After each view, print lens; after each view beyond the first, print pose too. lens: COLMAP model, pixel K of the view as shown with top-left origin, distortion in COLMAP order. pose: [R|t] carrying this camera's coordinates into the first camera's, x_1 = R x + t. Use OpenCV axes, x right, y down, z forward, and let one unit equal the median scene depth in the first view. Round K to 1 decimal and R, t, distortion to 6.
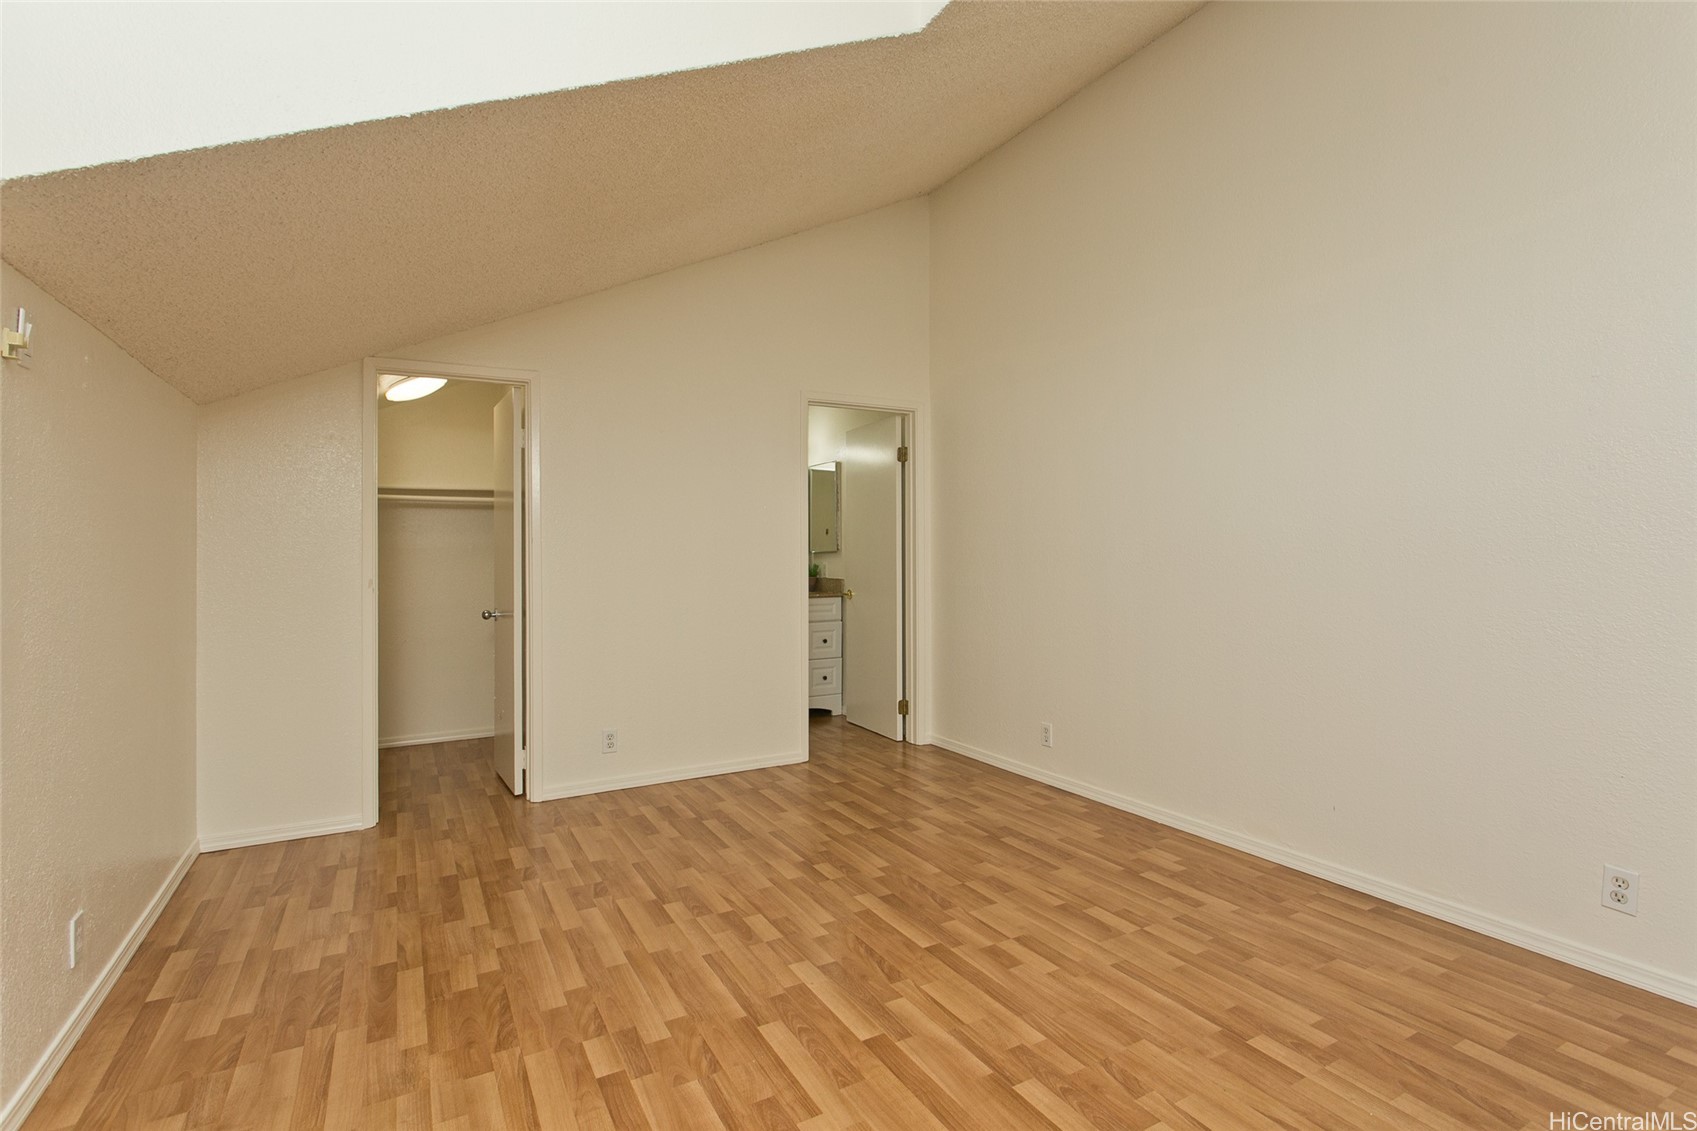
lens RADIAL K [[802.5, 0, 851.6], [0, 802.5, 577.2], [0, 0, 1]] dist [-0.001196, 0.001976]
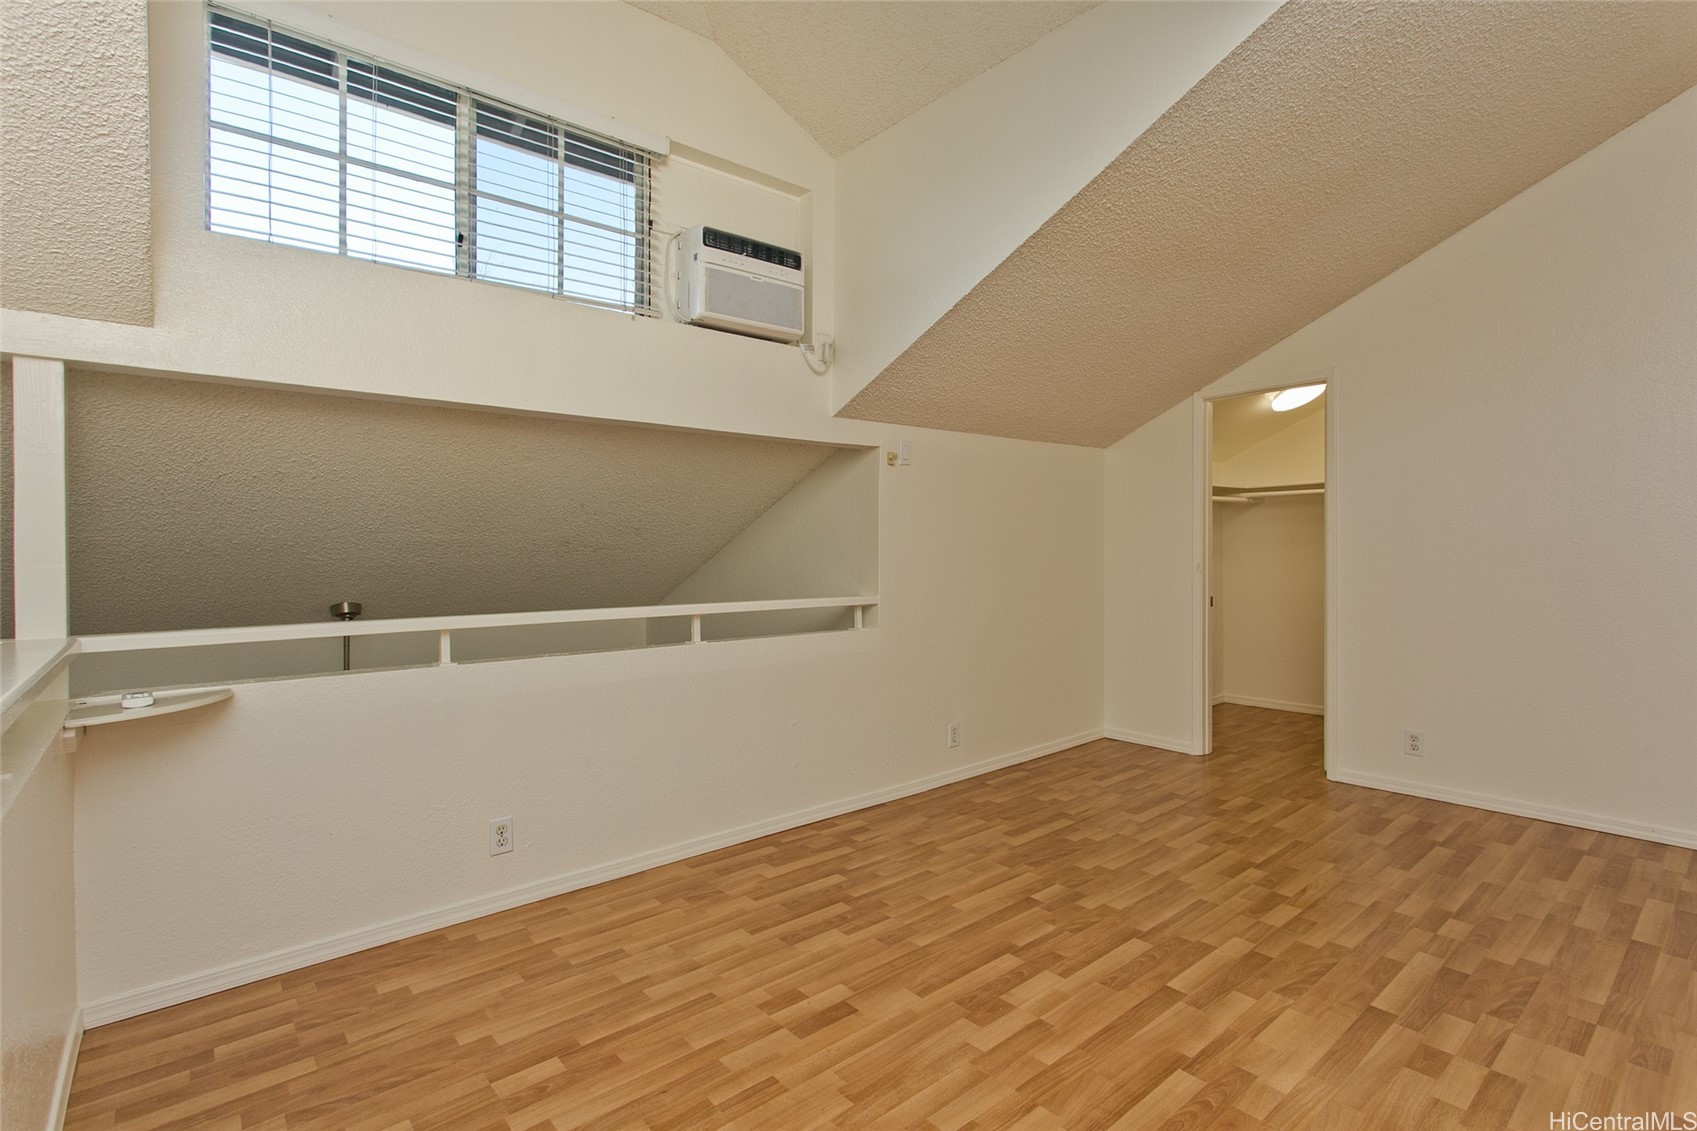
lens RADIAL K [[802.5, 0, 840.8], [0, 802.5, 552.5], [0, 0, 1]] dist [-0.001196, 0.001976]
pose [[0.184644, 0.009088, -0.982763, 1.043980], [-0.018293, 0.999816, 0.005809, -0.024522], [0.982635, 0.016905, 0.184776, 0.343178]]
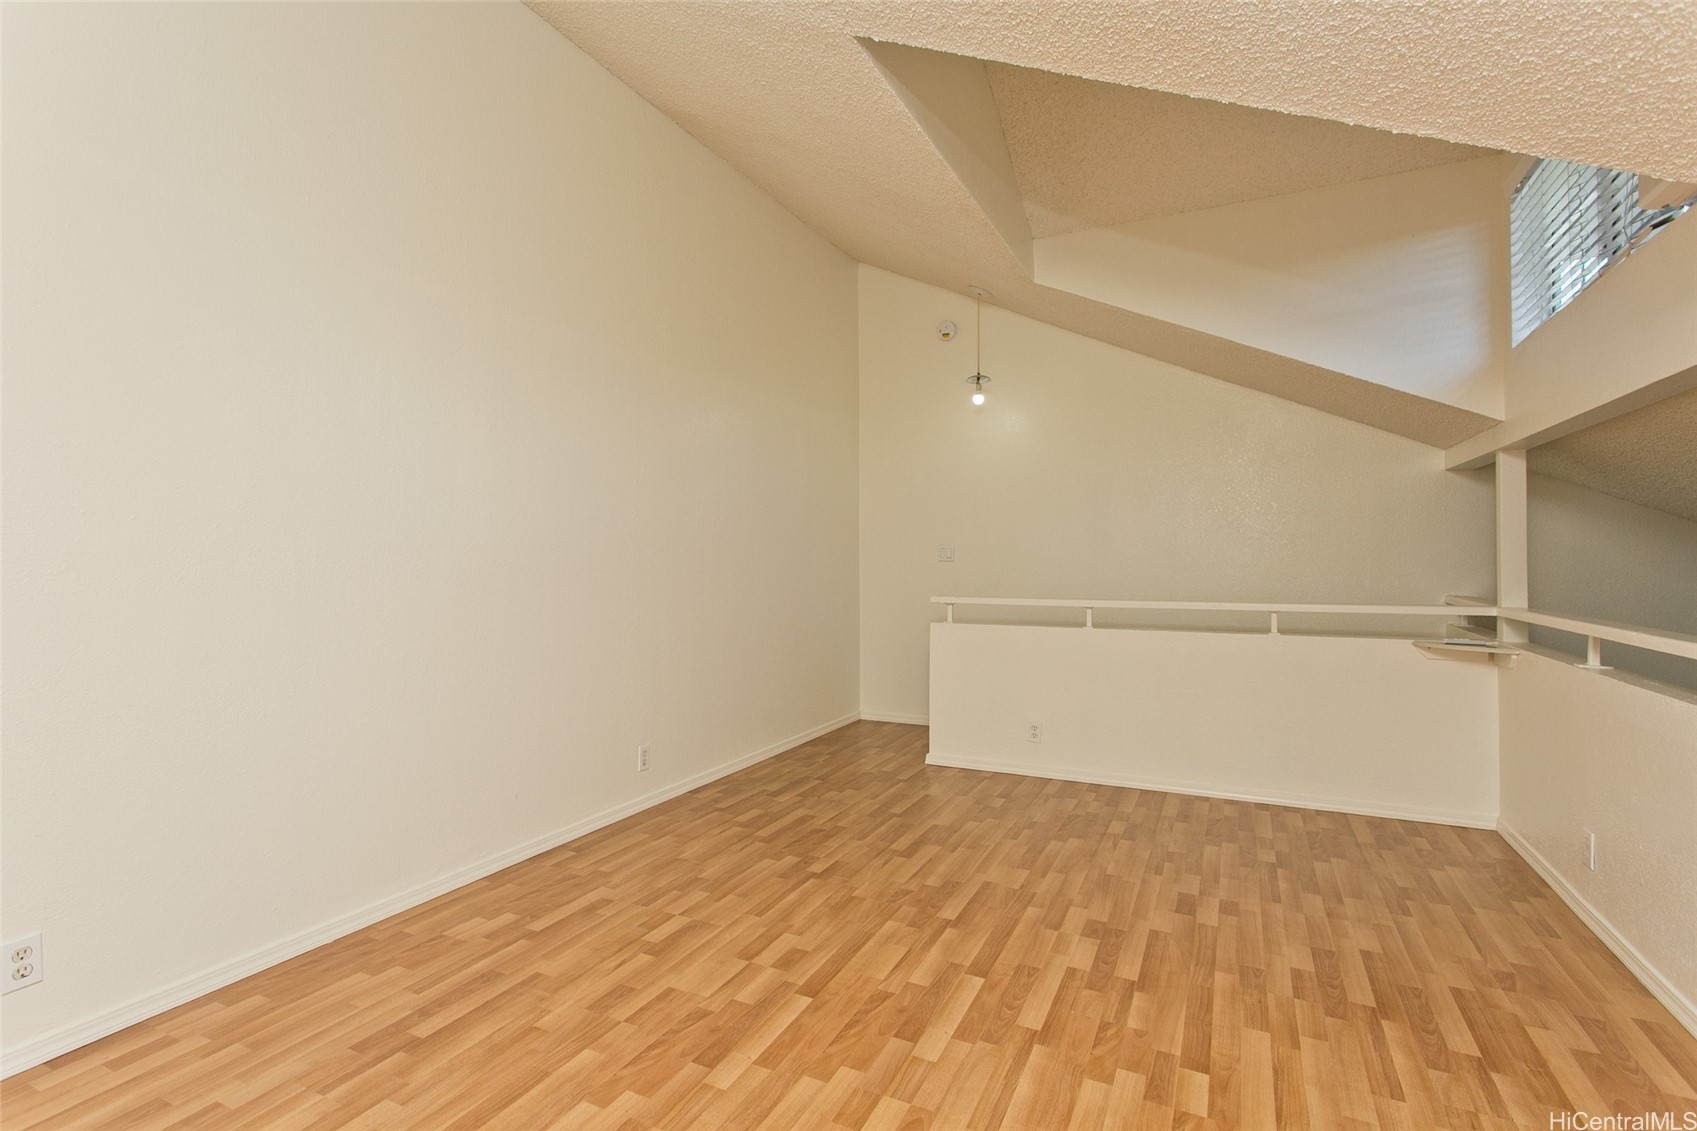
lens RADIAL K [[802.5, 0, 841.1], [0, 802.5, 564.3], [0, 0, 1]] dist [-0.001196, 0.001976]
pose [[-0.562399, 0.008408, 0.826824, -0.864791], [0.028778, 0.999542, 0.009410, -0.049184], [-0.826365, 0.029086, -0.562383, 1.855275]]
